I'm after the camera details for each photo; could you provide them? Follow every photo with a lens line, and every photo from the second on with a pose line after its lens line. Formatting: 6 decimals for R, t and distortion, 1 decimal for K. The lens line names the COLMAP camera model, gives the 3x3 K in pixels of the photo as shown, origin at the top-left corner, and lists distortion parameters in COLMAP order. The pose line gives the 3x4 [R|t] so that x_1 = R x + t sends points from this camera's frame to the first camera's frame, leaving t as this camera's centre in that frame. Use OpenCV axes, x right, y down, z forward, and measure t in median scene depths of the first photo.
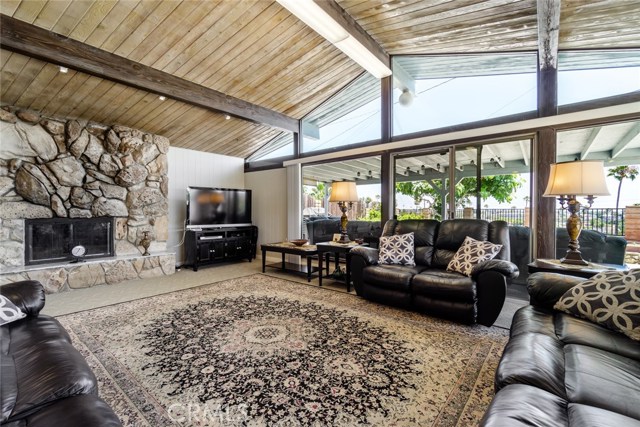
lens RADIAL K [[281.1, 0, 320.0], [0, 281.1, 213.5], [0, 0, 1]] dist [-0.004377, -0.000292]
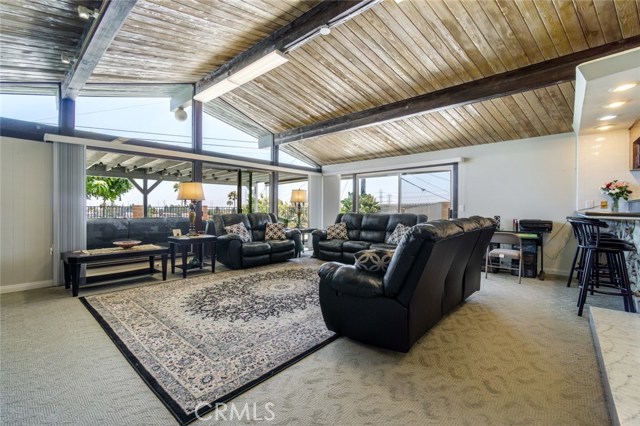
lens RADIAL K [[281.1, 0, 320.0], [0, 281.1, 213.0], [0, 0, 1]] dist [-0.004377, -0.000292]
pose [[0.021447, -0.012460, 0.999692, -1.303175], [0.002444, 0.999920, 0.012410, -0.004133], [-0.999767, 0.002177, 0.021475, 0.564602]]
